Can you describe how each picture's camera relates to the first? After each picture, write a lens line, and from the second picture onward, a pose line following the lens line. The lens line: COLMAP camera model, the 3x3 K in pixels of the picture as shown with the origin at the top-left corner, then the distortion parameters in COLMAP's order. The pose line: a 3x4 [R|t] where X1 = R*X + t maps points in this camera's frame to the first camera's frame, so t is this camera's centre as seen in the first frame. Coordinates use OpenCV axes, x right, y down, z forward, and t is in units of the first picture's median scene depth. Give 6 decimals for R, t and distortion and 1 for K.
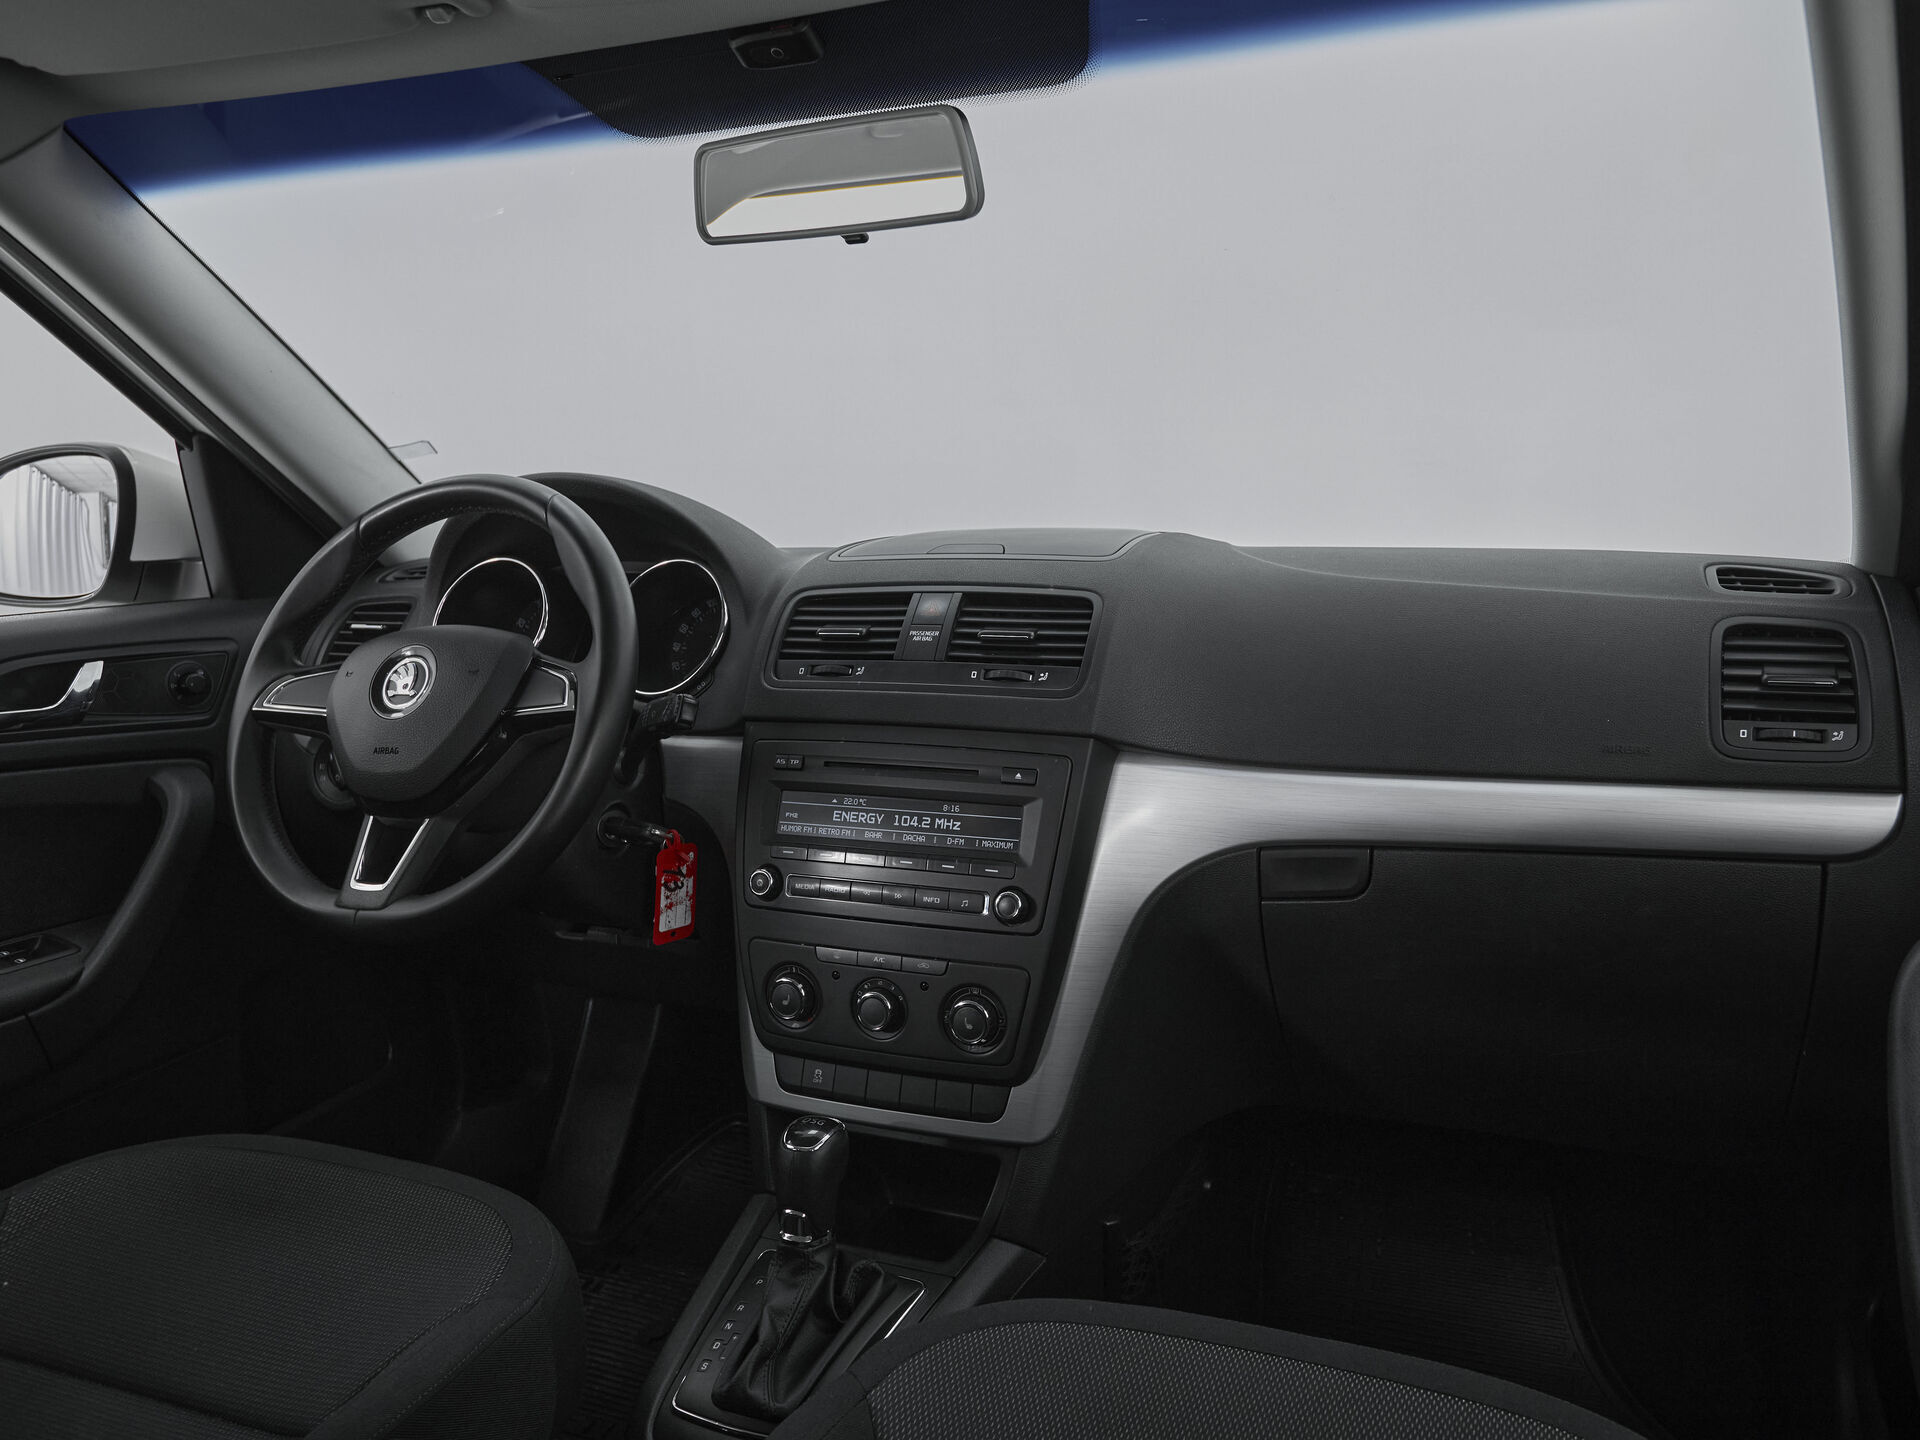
lens RADIAL K [[1456.2, 0, 1011.3], [0, 1456.2, 719.5], [0, 0, 1]] dist [-0.055800, 0.055505]
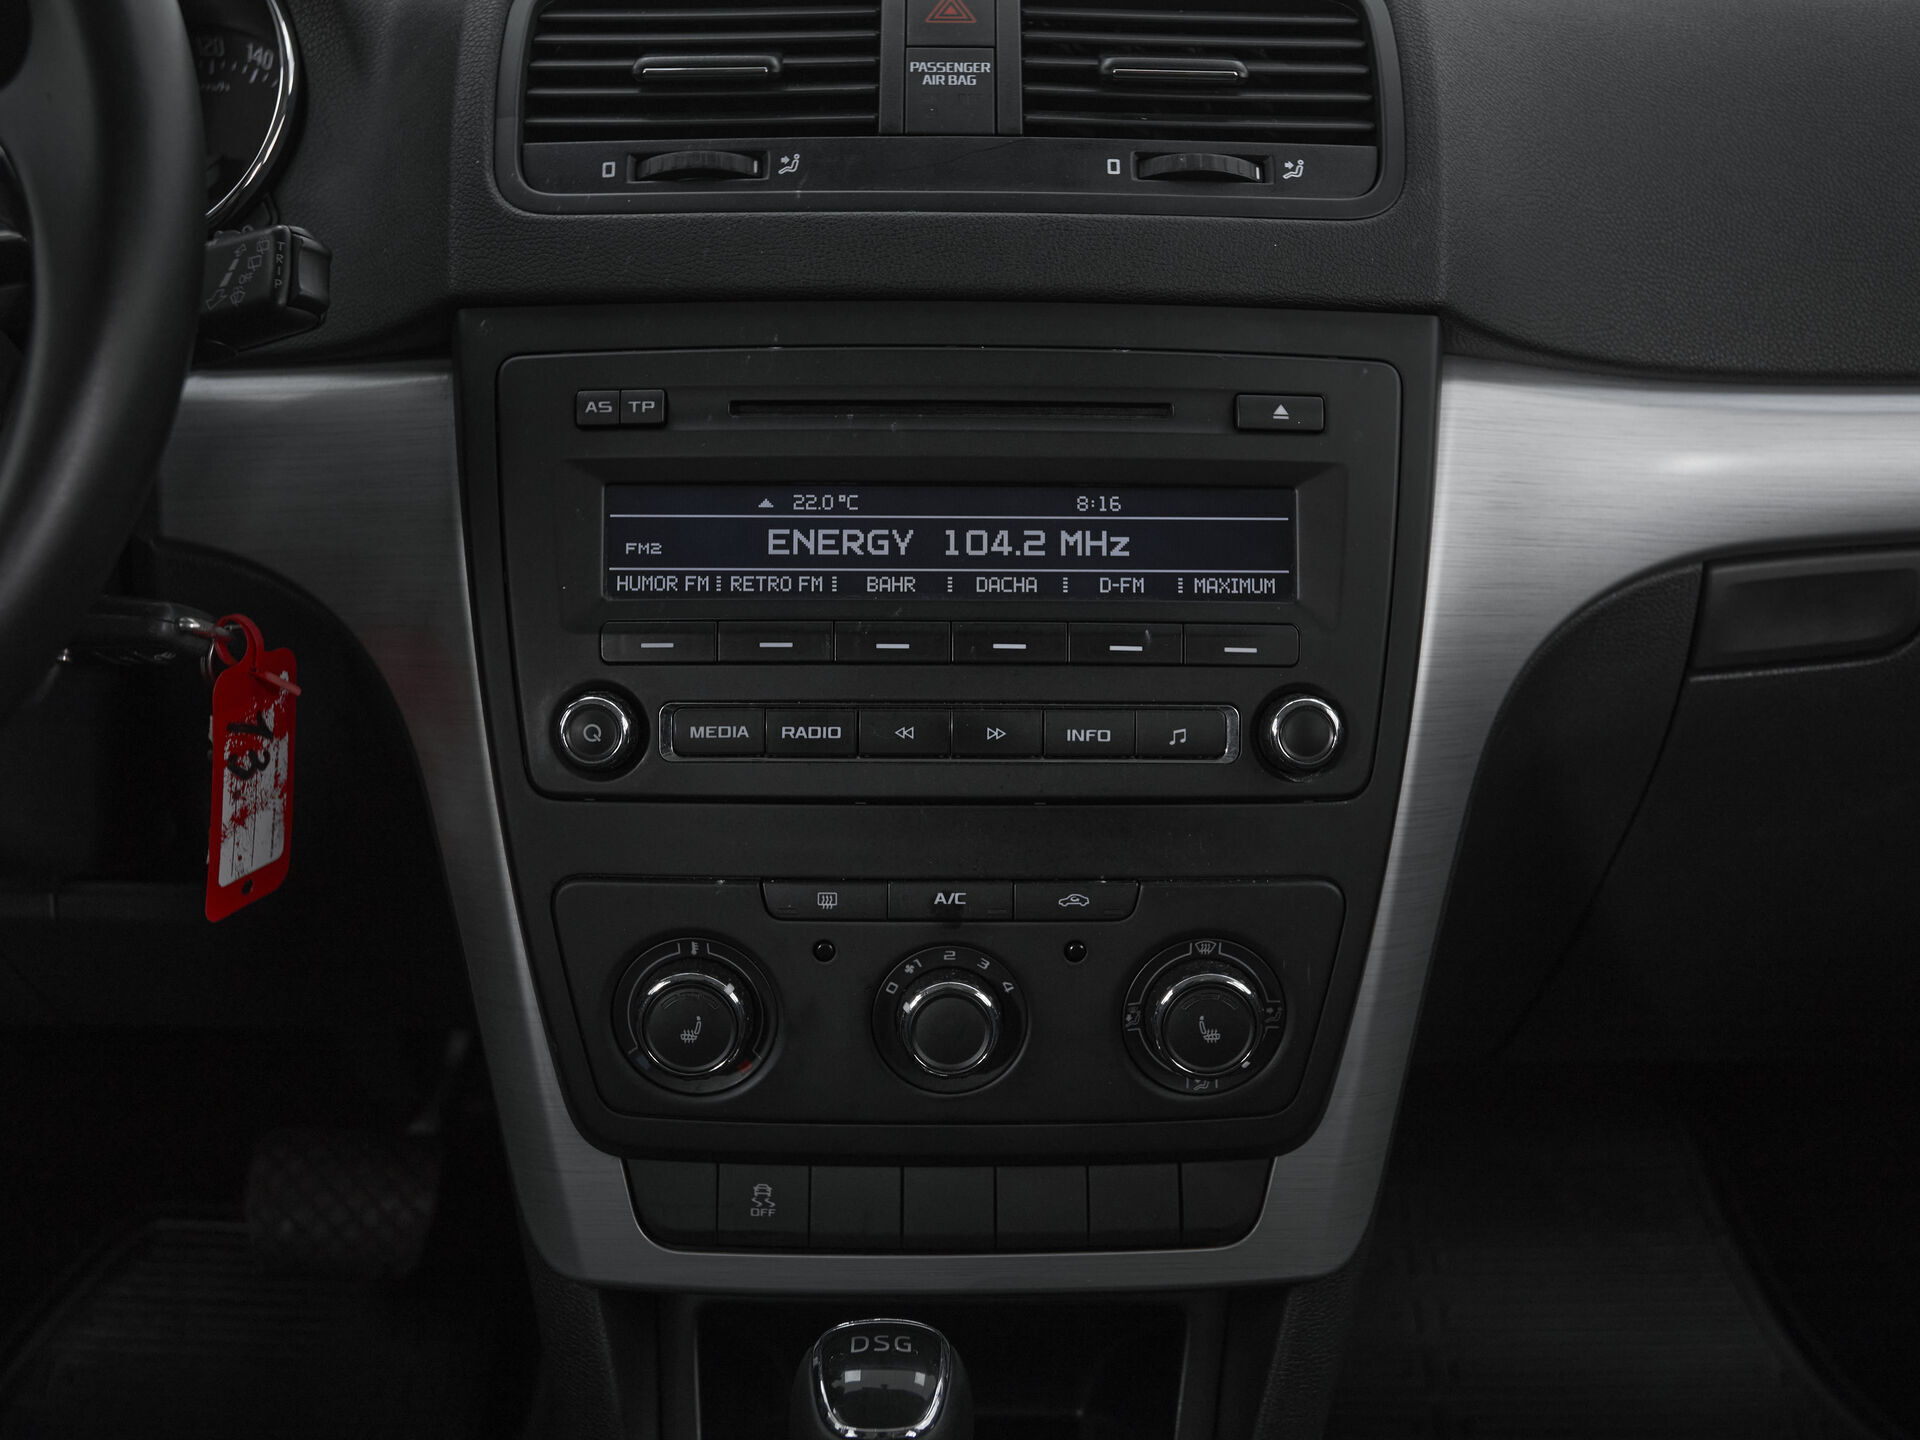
lens RADIAL K [[1892.6, 0, 956.4], [0, 1892.6, 715.1], [0, 0, 1]] dist [-0.010742, 0.000000]
pose [[0.920774, -0.084709, 0.380787, -0.271888], [0.034846, 0.990097, 0.135992, 0.045360], [-0.388536, -0.111949, 0.914608, 0.522180]]
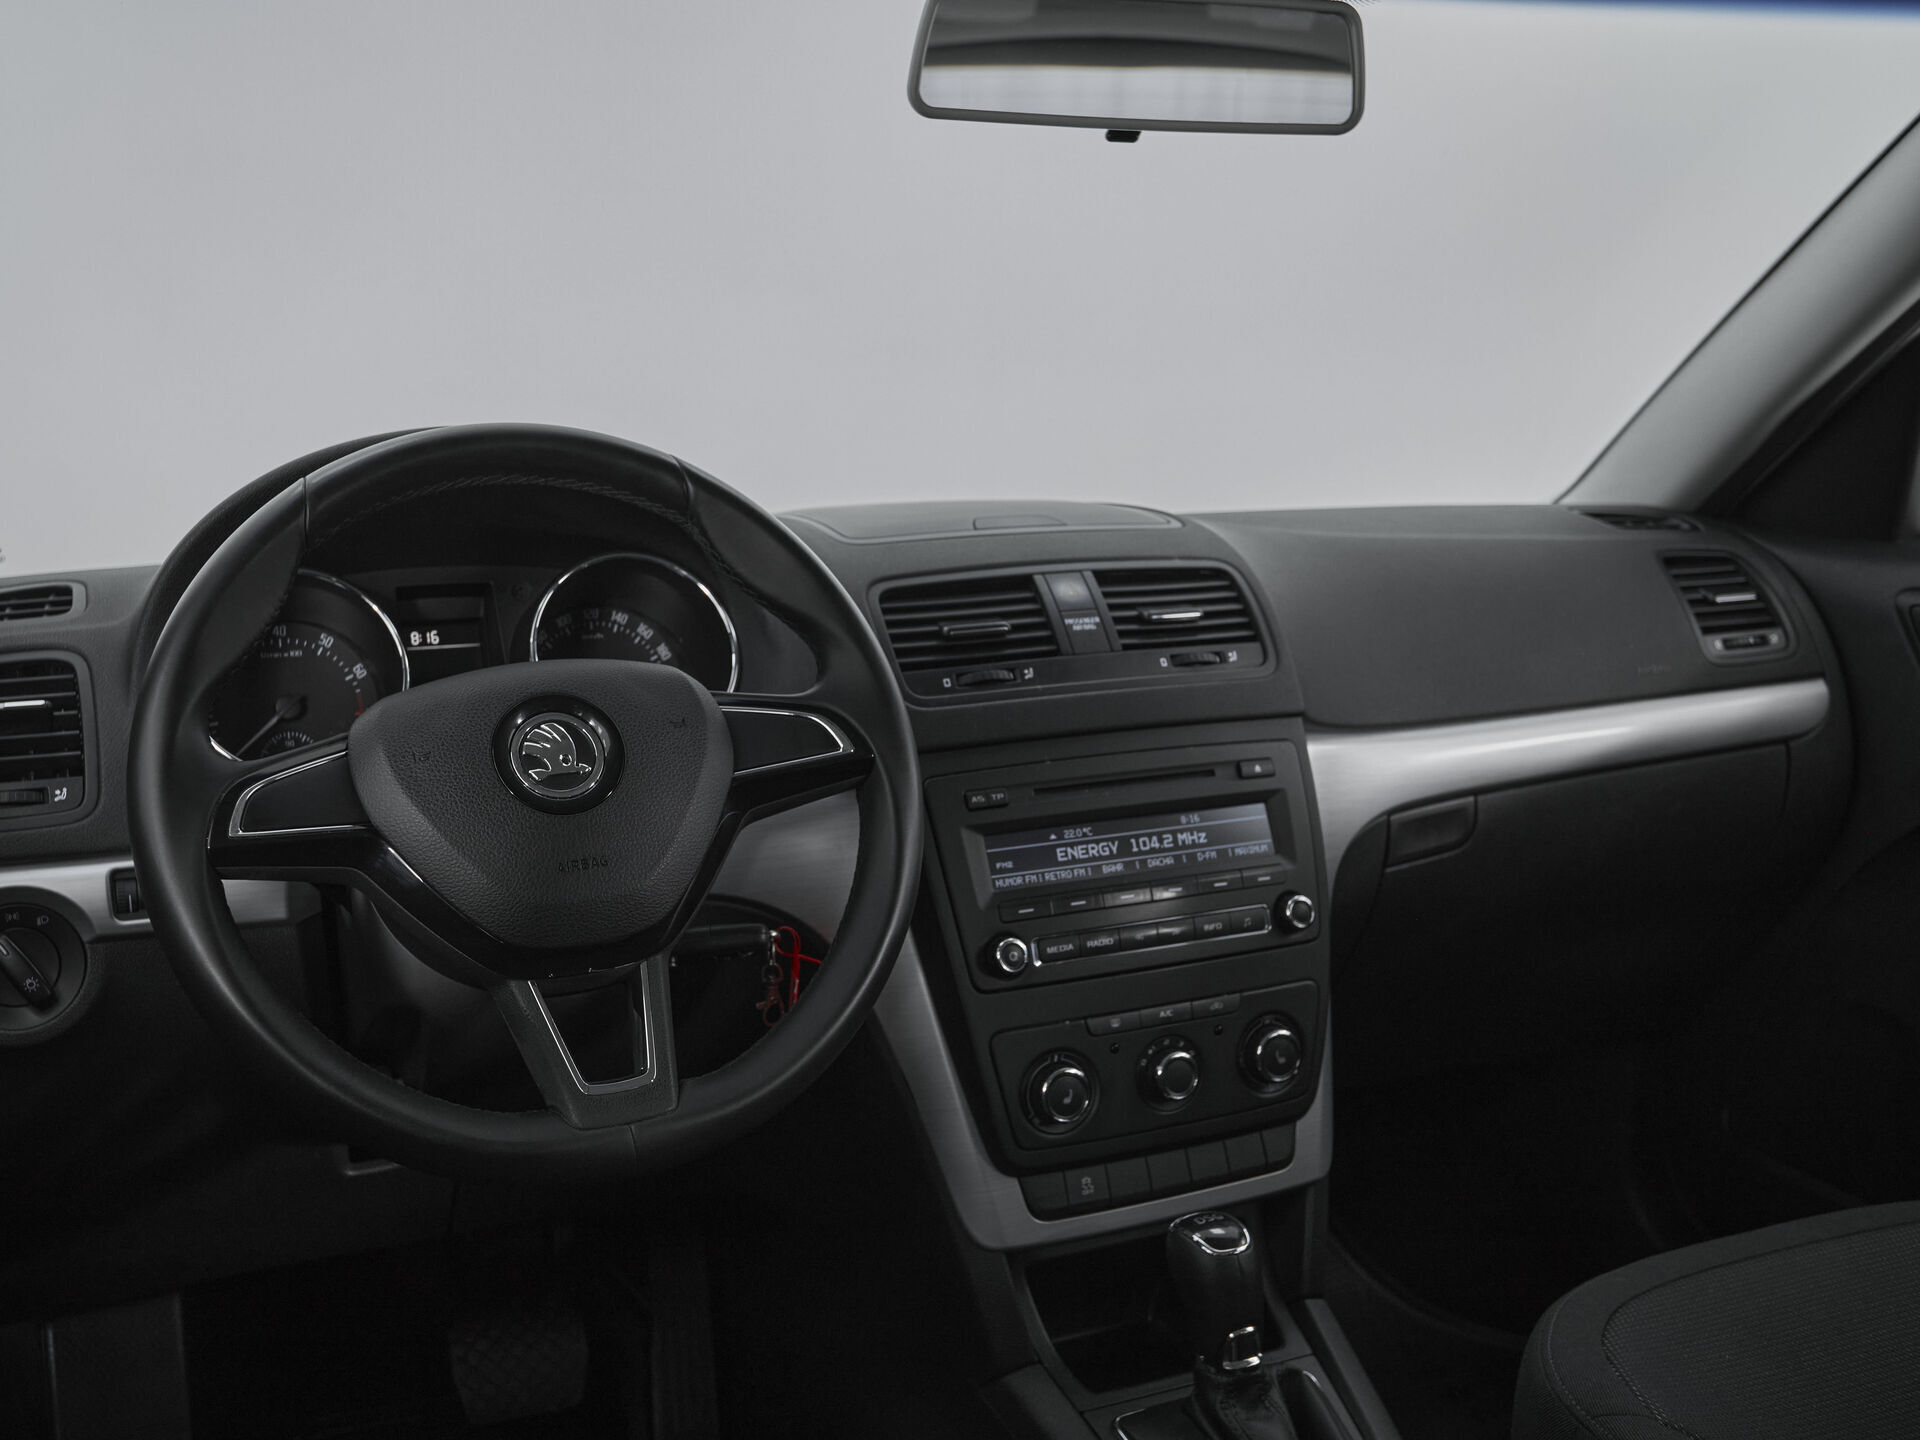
lens RADIAL K [[1805.7, 0, 831.0], [0, 1805.7, 721.4], [0, 0, 1]] dist [-0.001589, 0.000000]
pose [[0.717545, -0.102931, 0.688864, -0.886733], [0.128117, 0.991650, 0.014723, -0.036633], [-0.684628, 0.077691, 0.724741, 0.367295]]
